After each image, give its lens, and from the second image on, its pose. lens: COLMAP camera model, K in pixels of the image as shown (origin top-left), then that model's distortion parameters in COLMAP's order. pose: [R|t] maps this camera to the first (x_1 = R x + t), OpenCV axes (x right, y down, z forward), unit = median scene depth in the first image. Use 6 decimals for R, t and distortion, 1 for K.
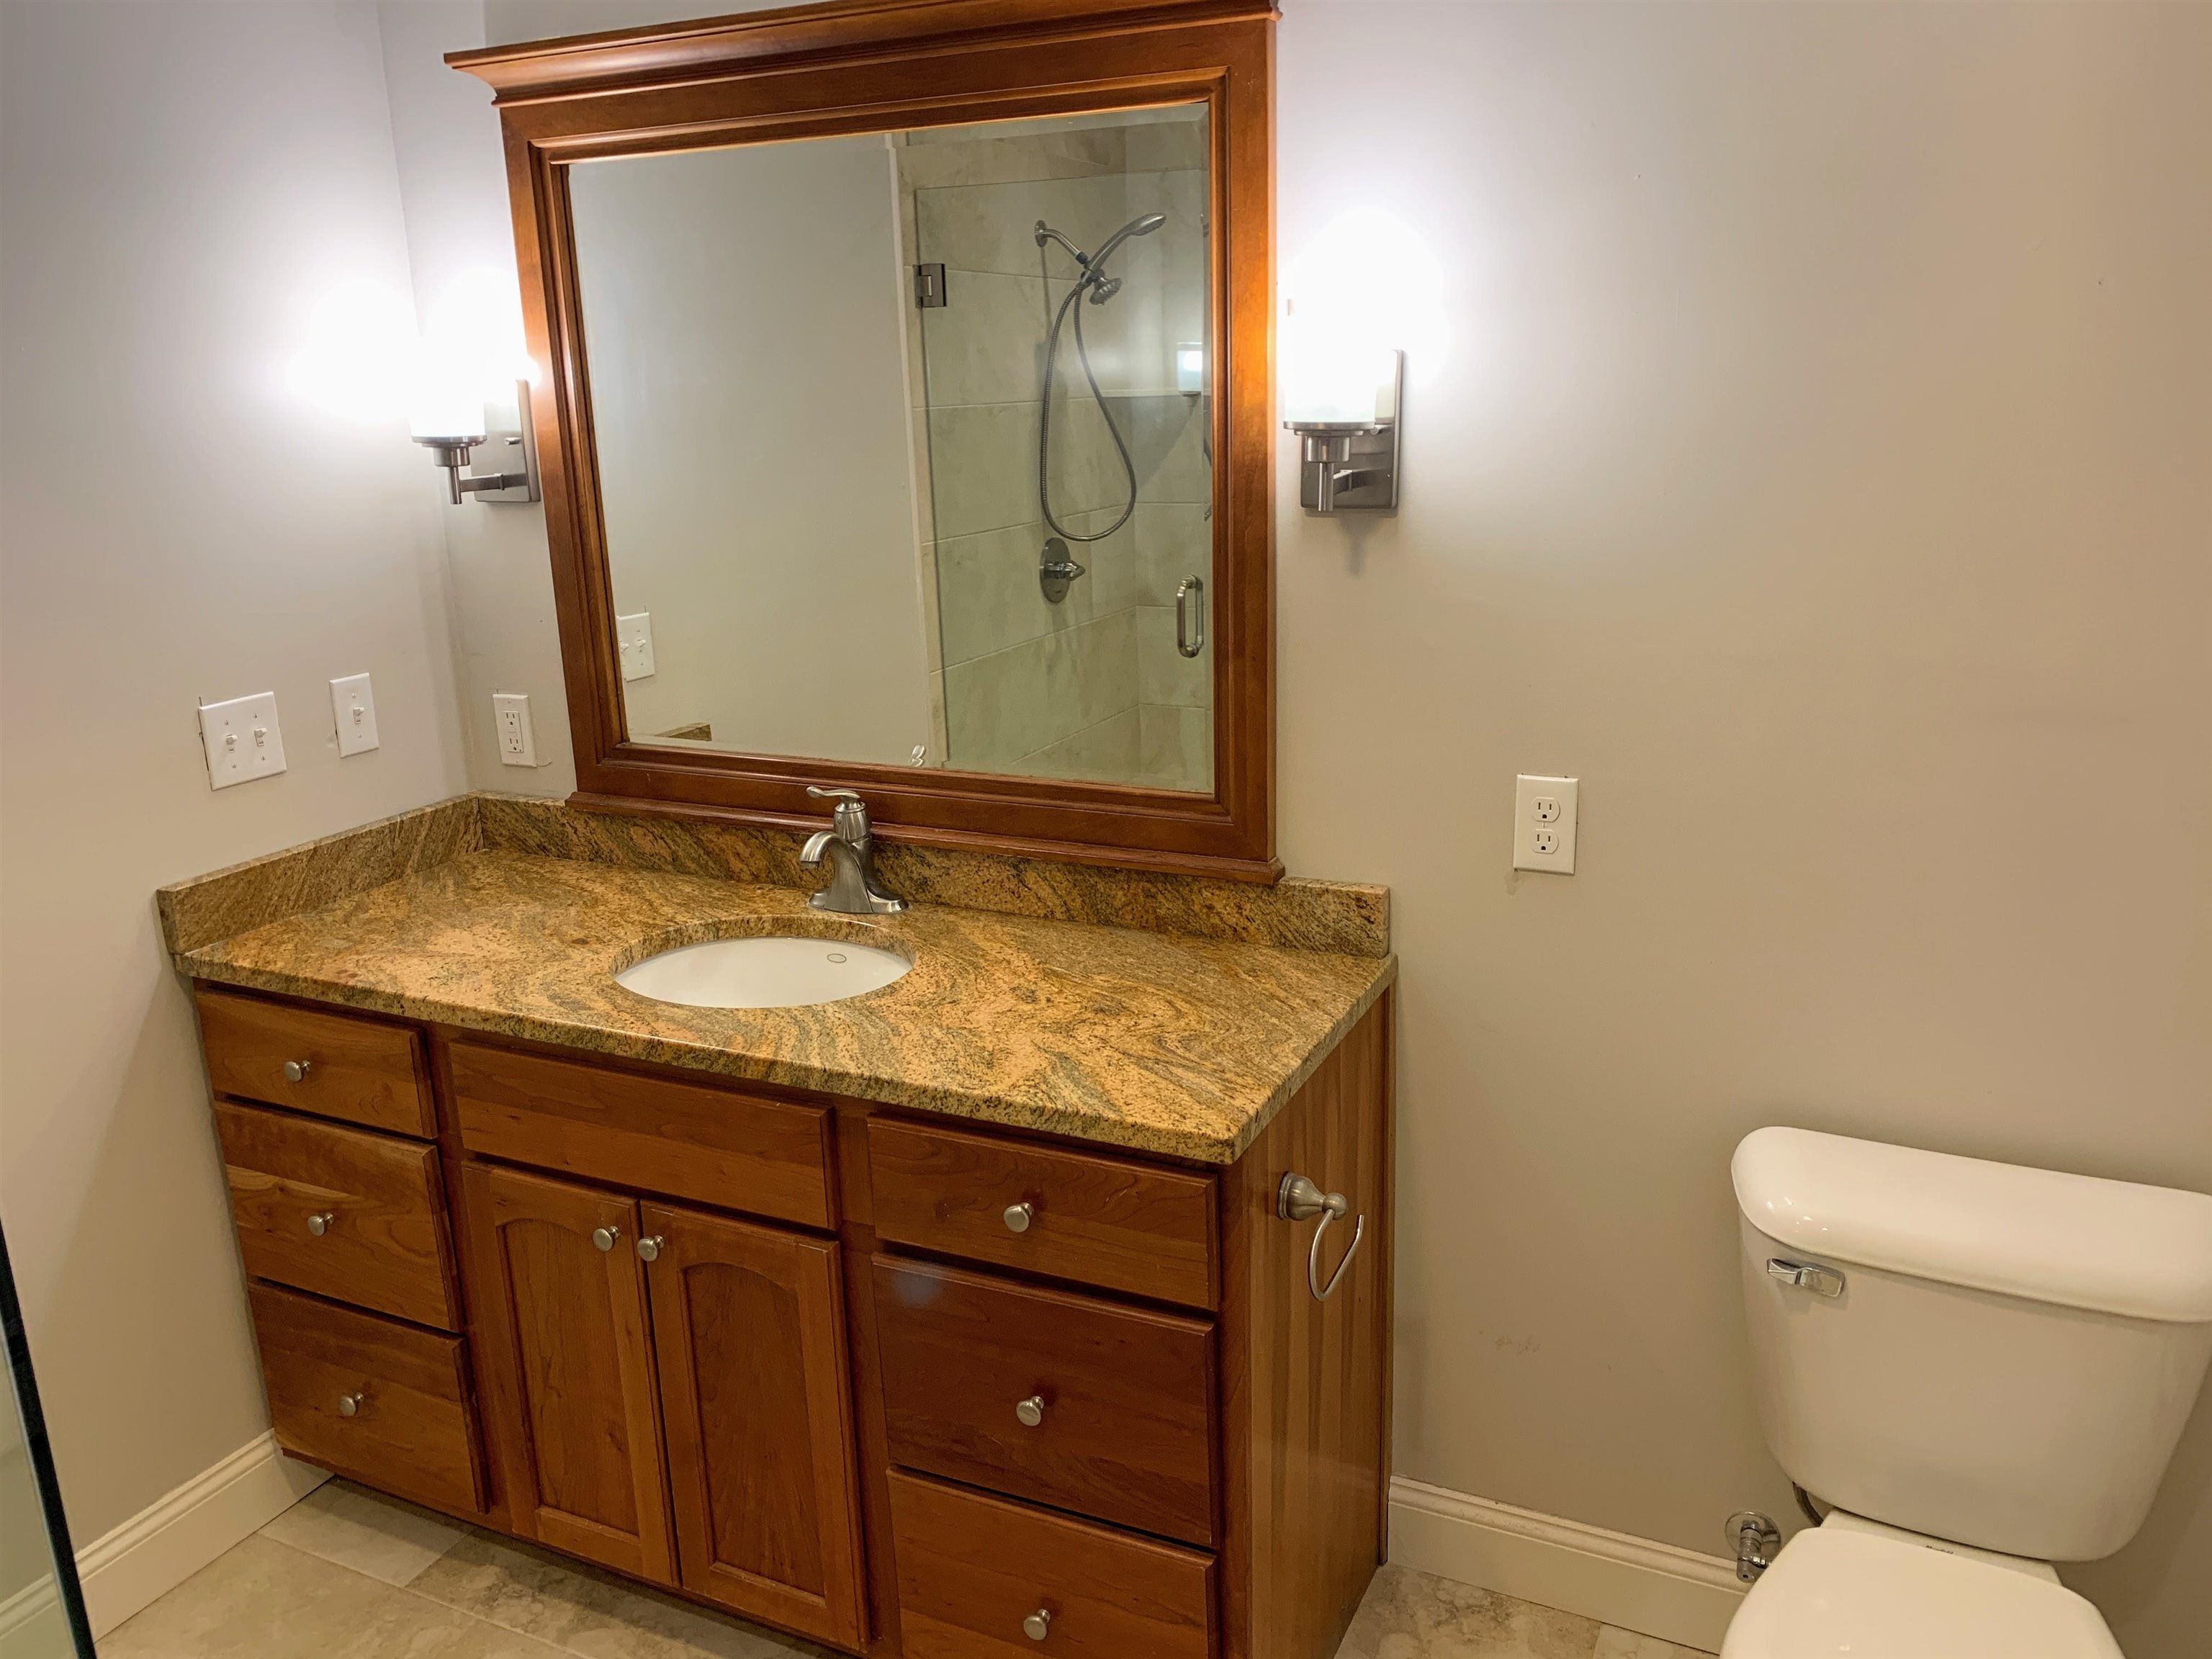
lens RADIAL K [[1672.4, 0, 1122.6], [0, 1672.4, 840.5], [0, 0, 1]] dist [0.041792, -0.120746]
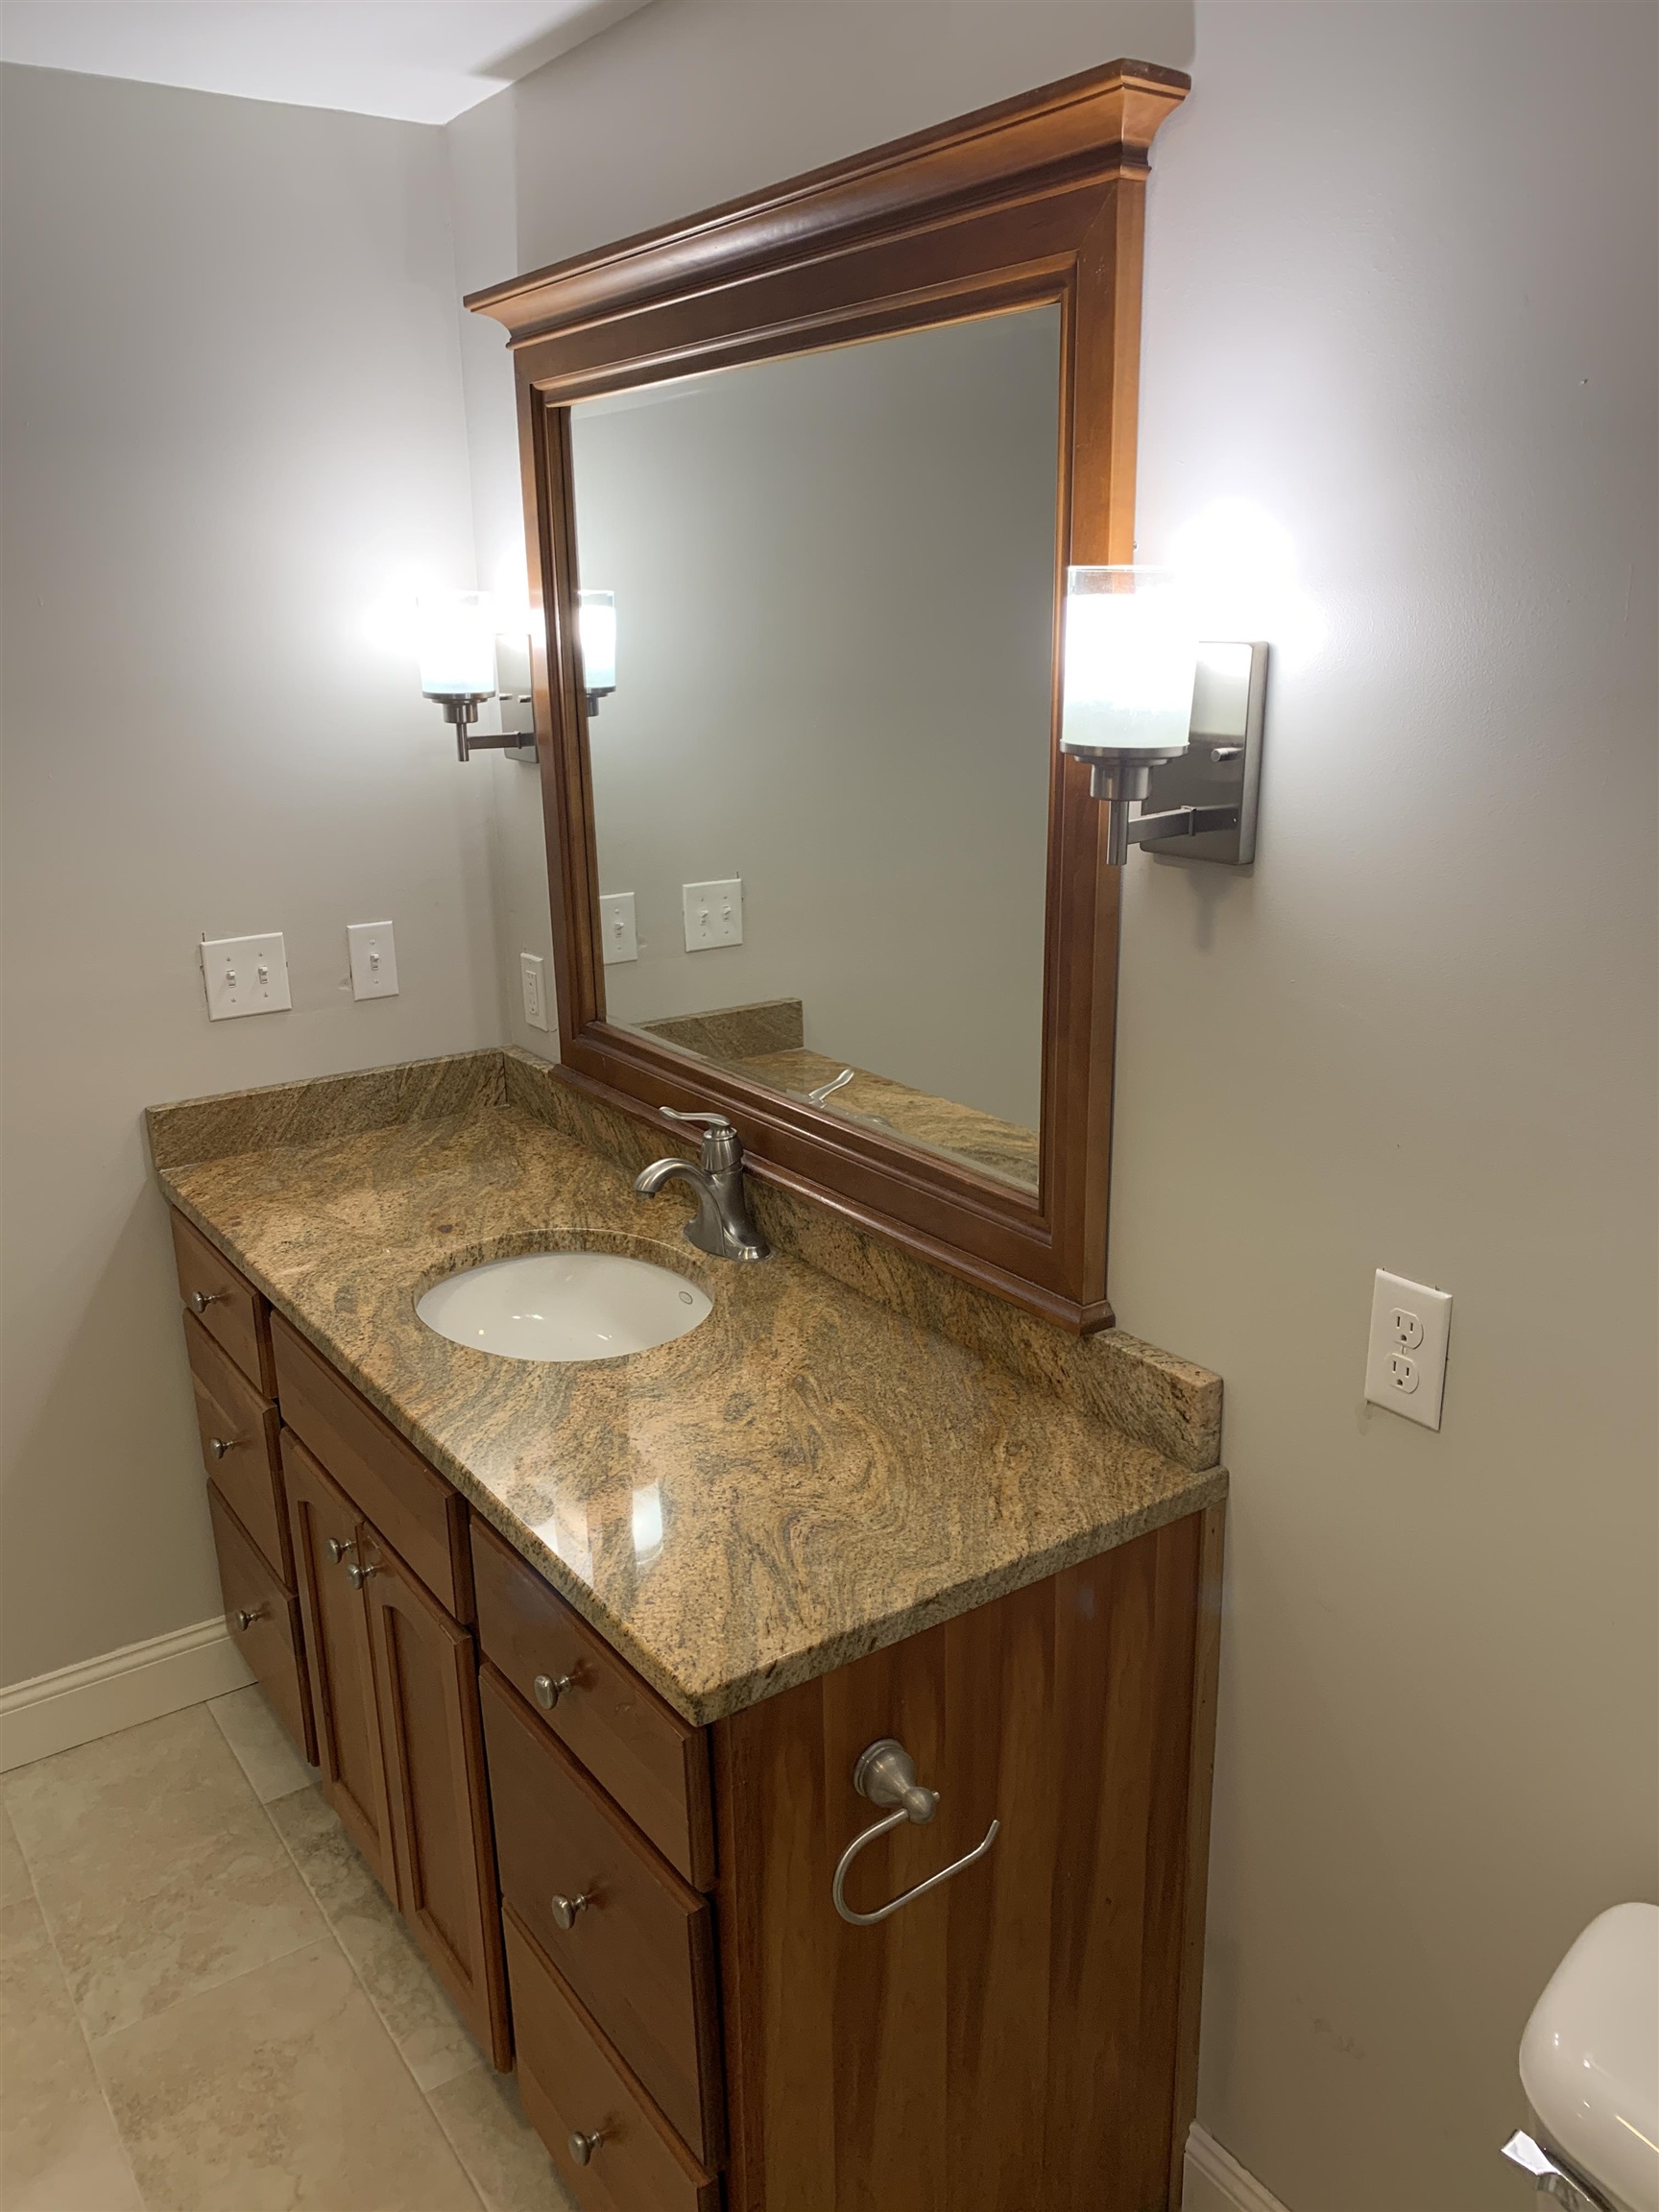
lens RADIAL K [[1672.4, 0, 829.5], [0, 1672.4, 1106.0], [0, 0, 1]] dist [0.041792, -0.120746]
pose [[0.863441, 0.155323, -0.479941, 0.311471], [-0.141202, 0.987802, 0.065651, -0.101447], [0.484284, 0.011083, 0.874841, 0.259958]]
